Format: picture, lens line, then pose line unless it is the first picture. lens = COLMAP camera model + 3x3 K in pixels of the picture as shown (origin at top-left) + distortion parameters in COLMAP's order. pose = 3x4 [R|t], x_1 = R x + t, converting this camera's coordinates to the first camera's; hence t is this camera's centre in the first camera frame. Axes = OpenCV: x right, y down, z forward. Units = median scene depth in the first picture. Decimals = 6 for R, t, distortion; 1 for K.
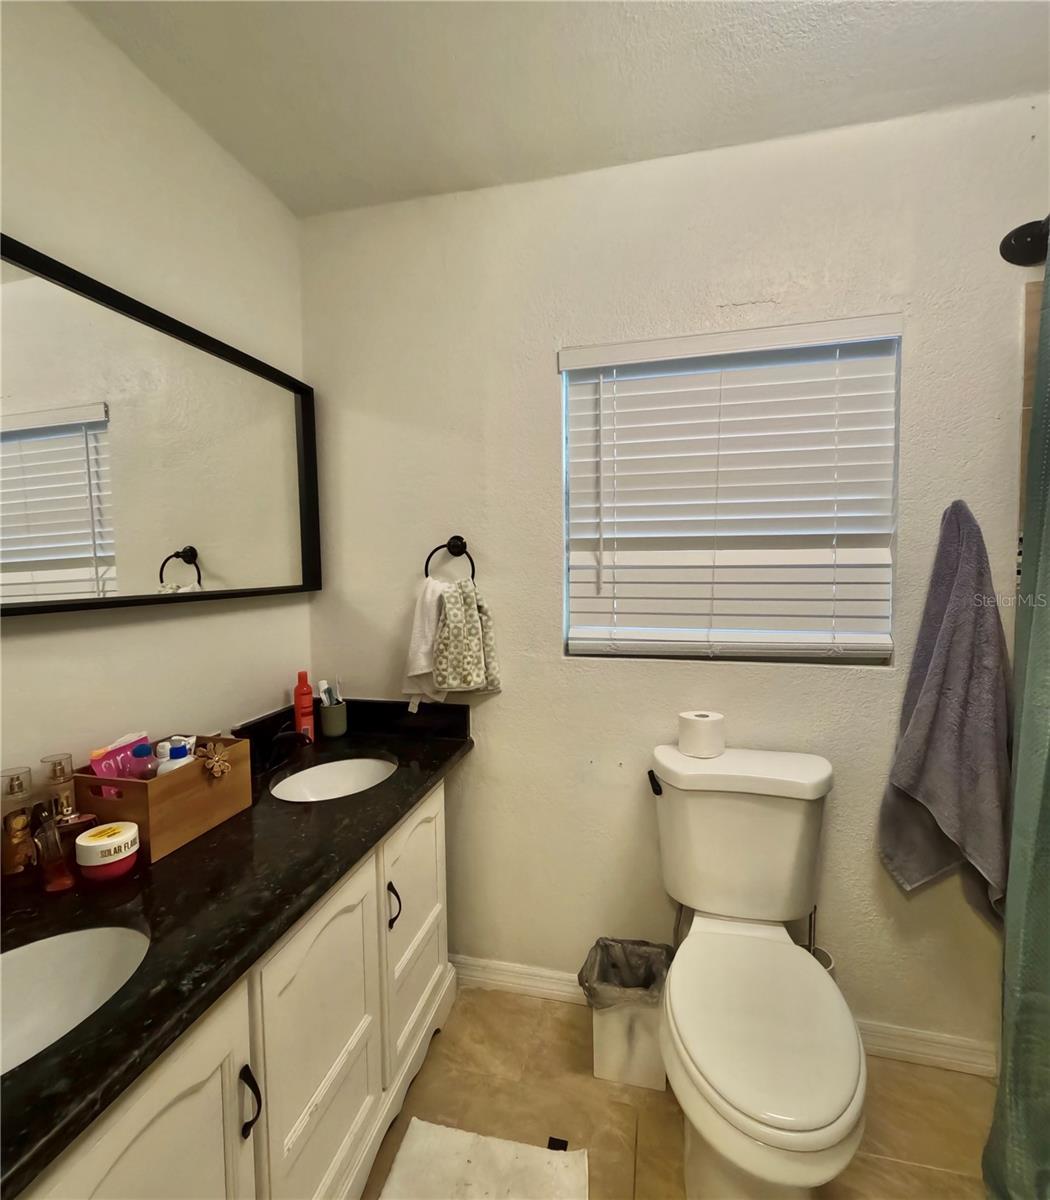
lens RADIAL K [[585.1, 0, 525.0], [0, 585.1, 600.0], [0, 0, 1]] dist [0.000327, 0.000384]
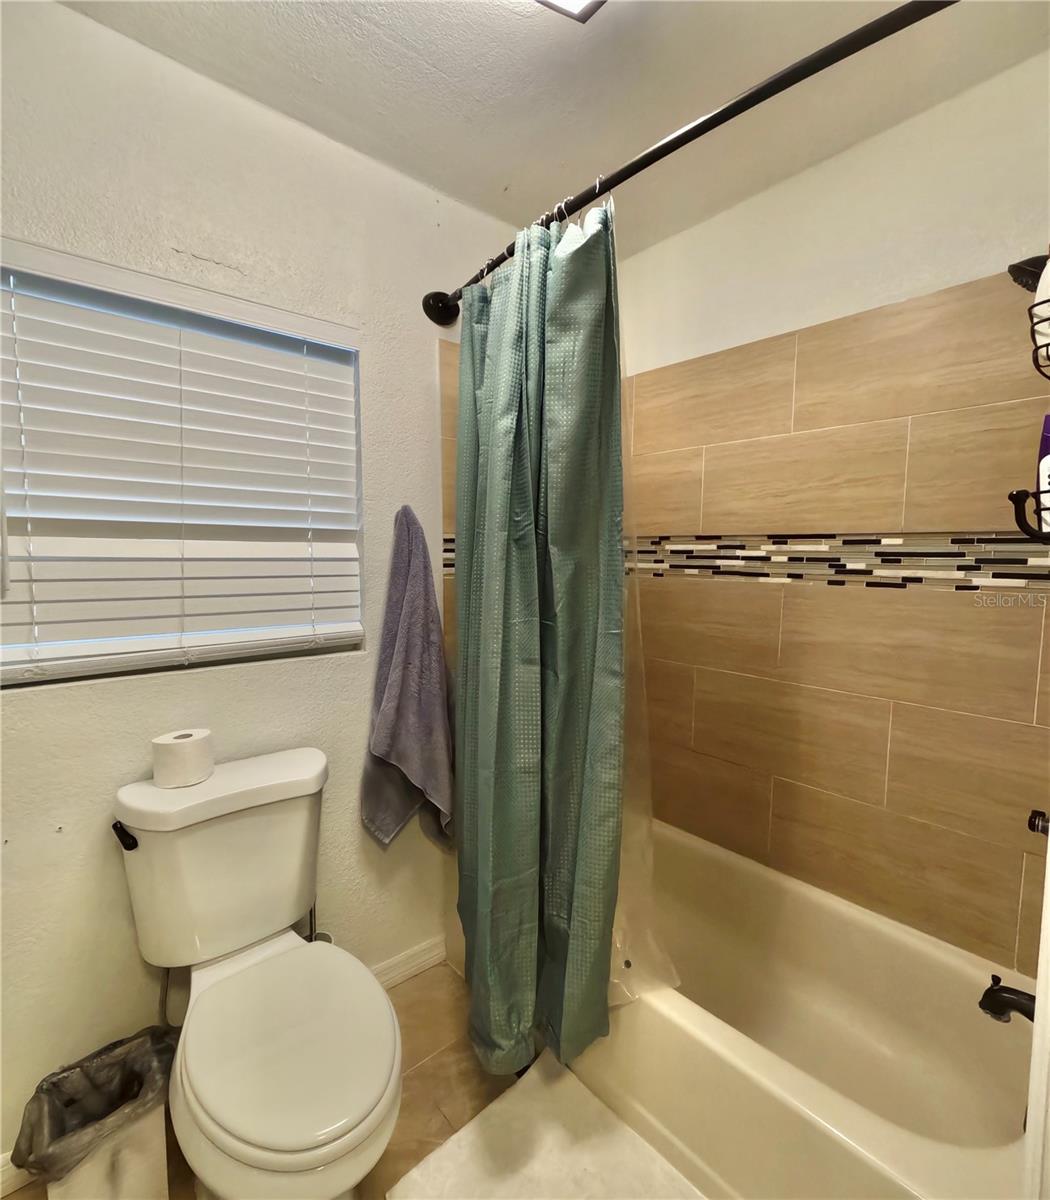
lens RADIAL K [[575.7, 0, 523.7], [0, 575.7, 601.6], [0, 0, 1]] dist [0.002998, 0.000560]
pose [[0.576448, -0.053401, 0.815387, -0.084871], [0.038426, 0.998530, 0.038229, -0.009167], [-0.816230, 0.009295, 0.577653, 0.120751]]
